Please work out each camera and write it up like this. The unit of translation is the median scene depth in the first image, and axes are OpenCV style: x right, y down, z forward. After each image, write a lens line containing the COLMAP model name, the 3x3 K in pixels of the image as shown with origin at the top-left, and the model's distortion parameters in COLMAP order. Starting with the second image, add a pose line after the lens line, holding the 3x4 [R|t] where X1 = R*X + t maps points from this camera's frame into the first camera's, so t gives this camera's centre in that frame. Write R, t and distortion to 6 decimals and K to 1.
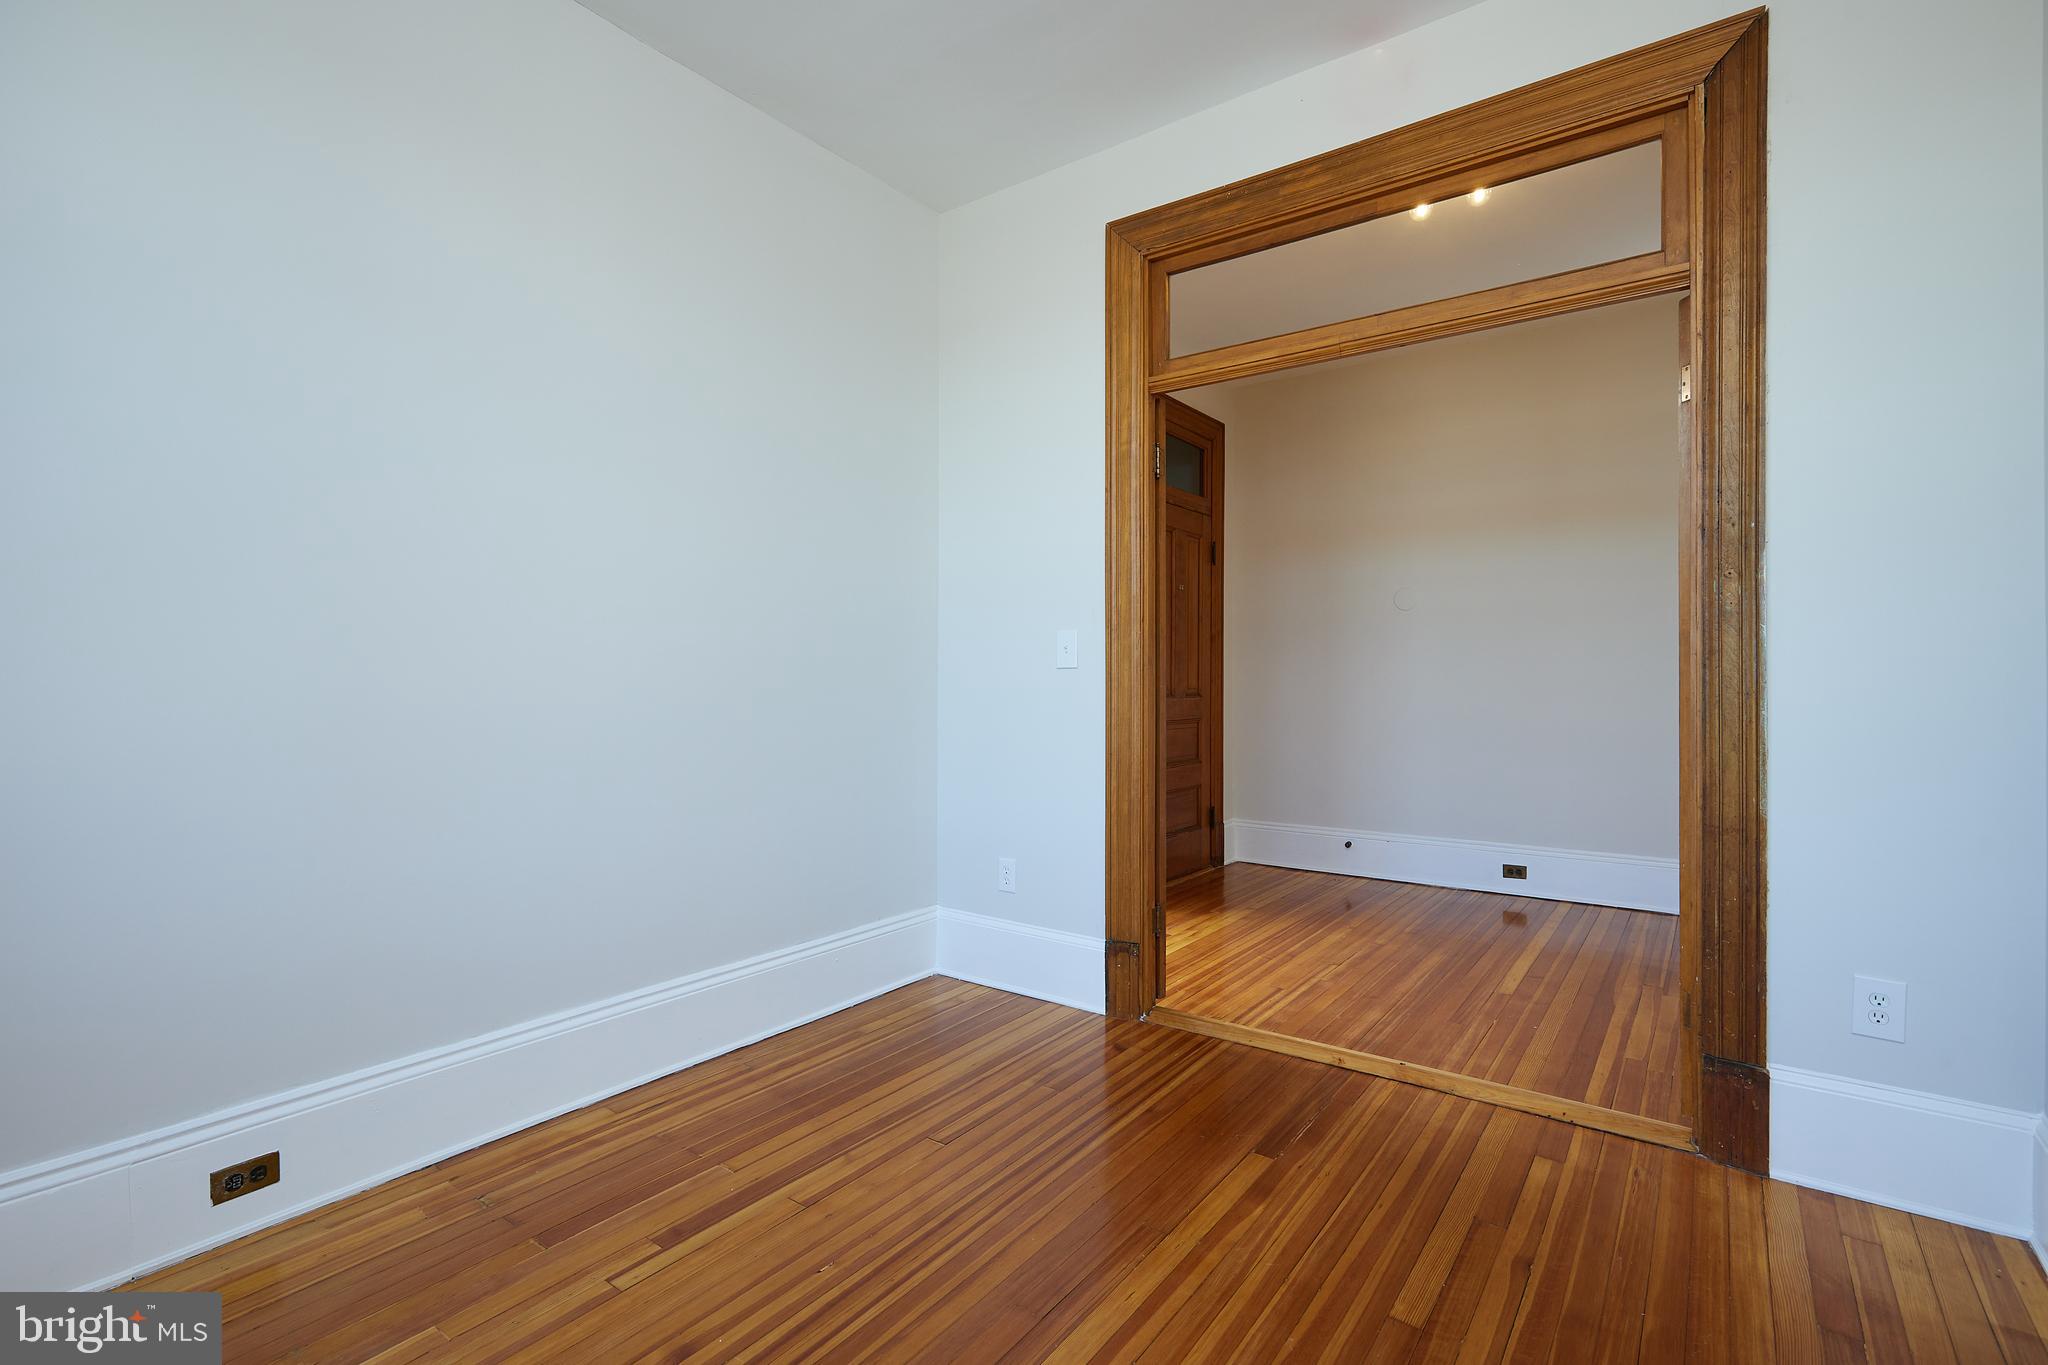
lens RADIAL K [[945.9, 0, 1003.0], [0, 945.9, 674.2], [0, 0, 1]] dist [0.003164, -0.000425]
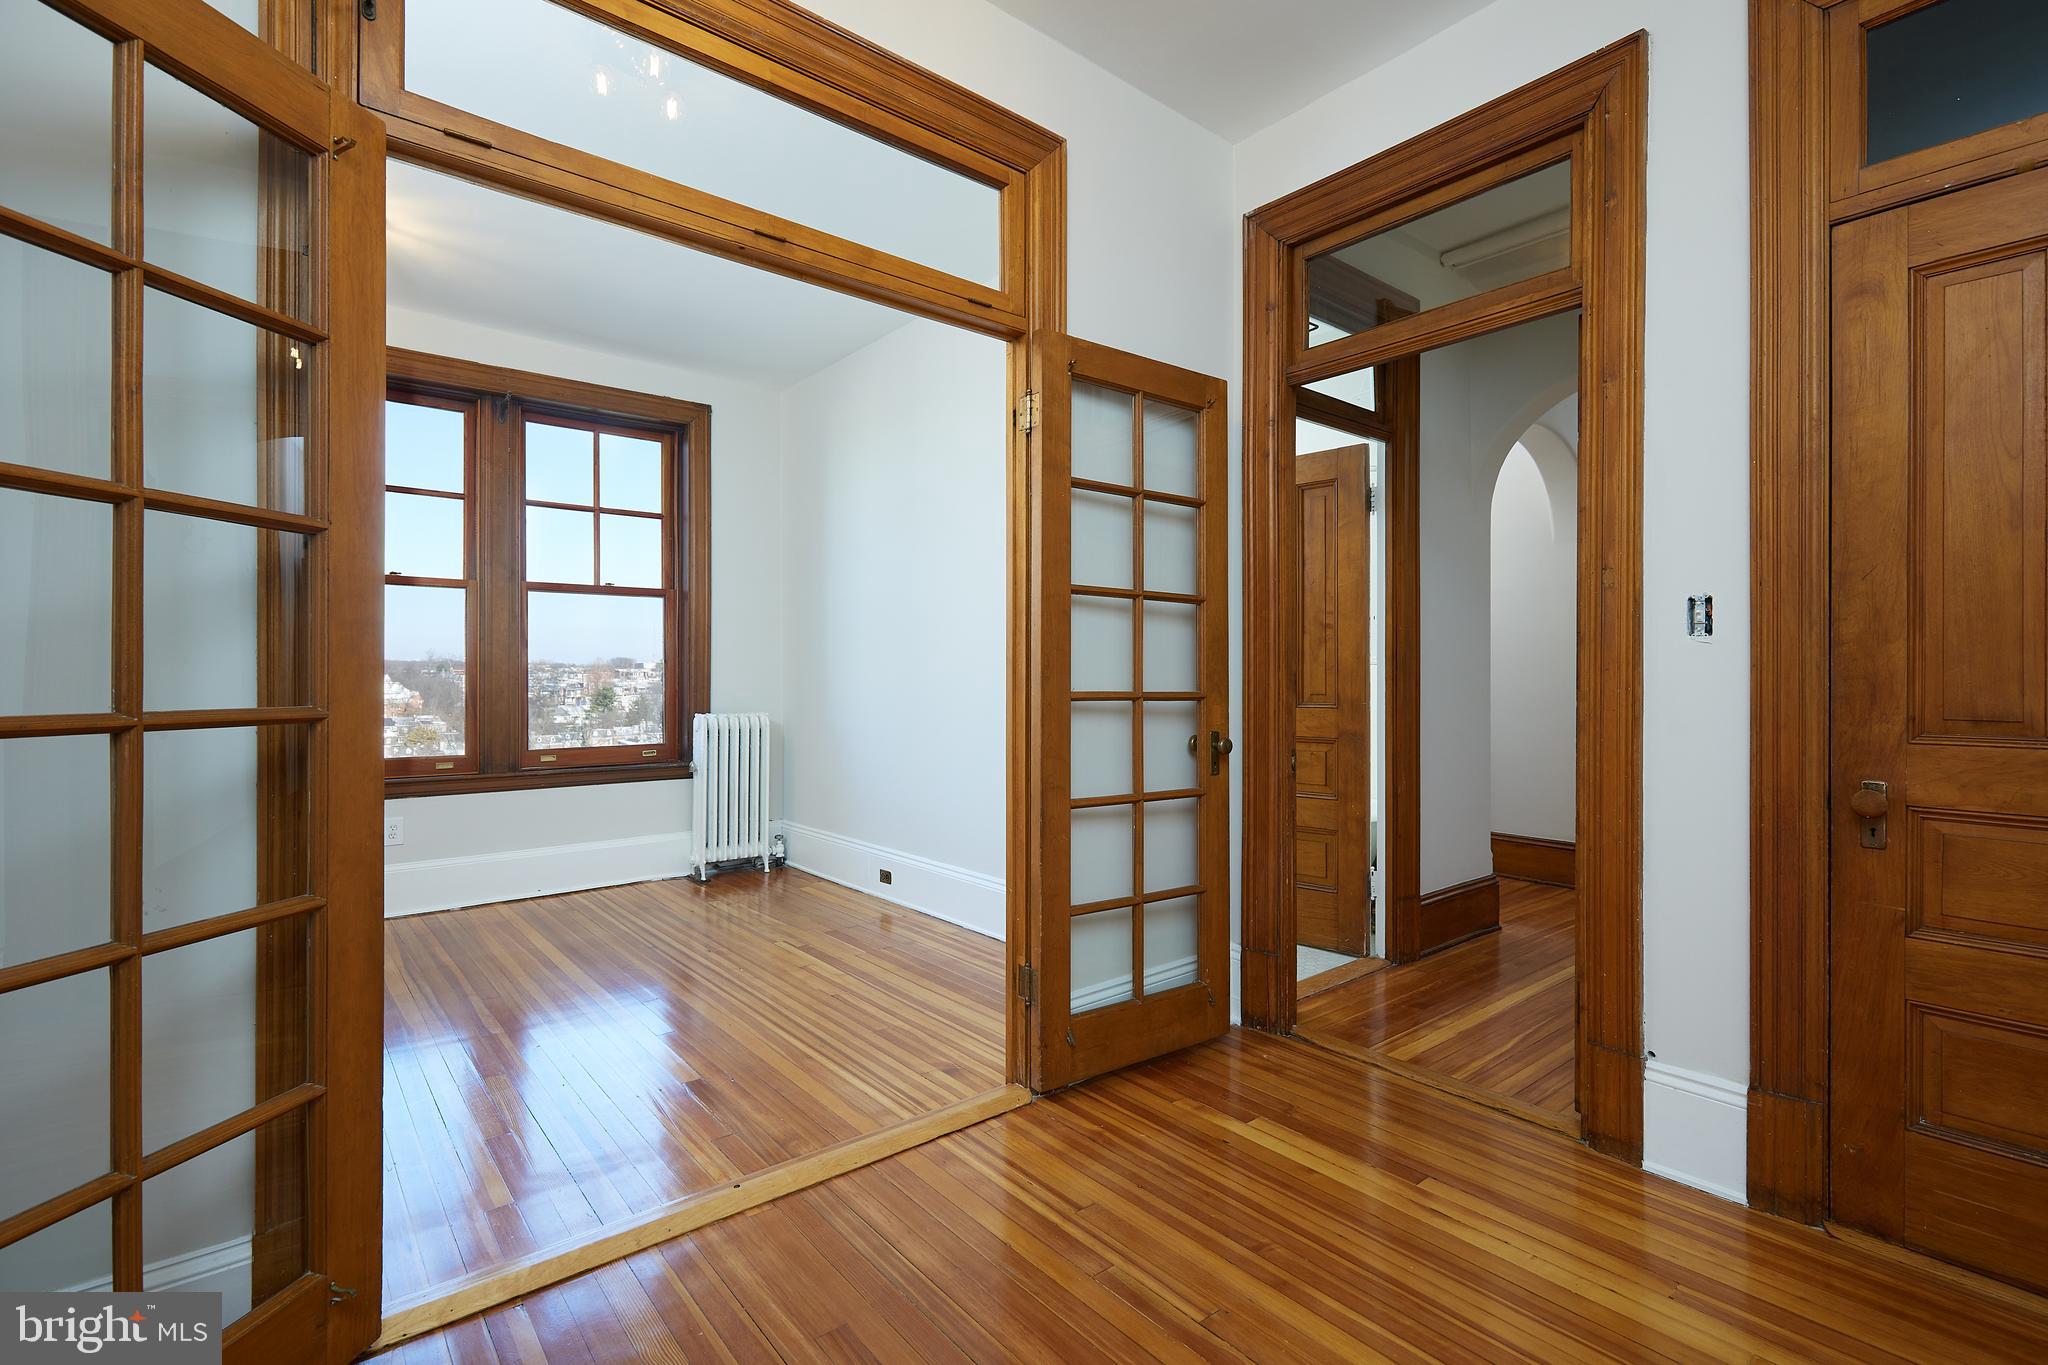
lens RADIAL K [[945.9, 0, 1034.5], [0, 945.9, 666.5], [0, 0, 1]] dist [0.003164, -0.000425]
pose [[-0.225328, -0.012273, -0.974206, 1.185948], [-0.005666, 0.999920, -0.011286, 0.006593], [0.974266, 0.002977, -0.225380, 1.499335]]
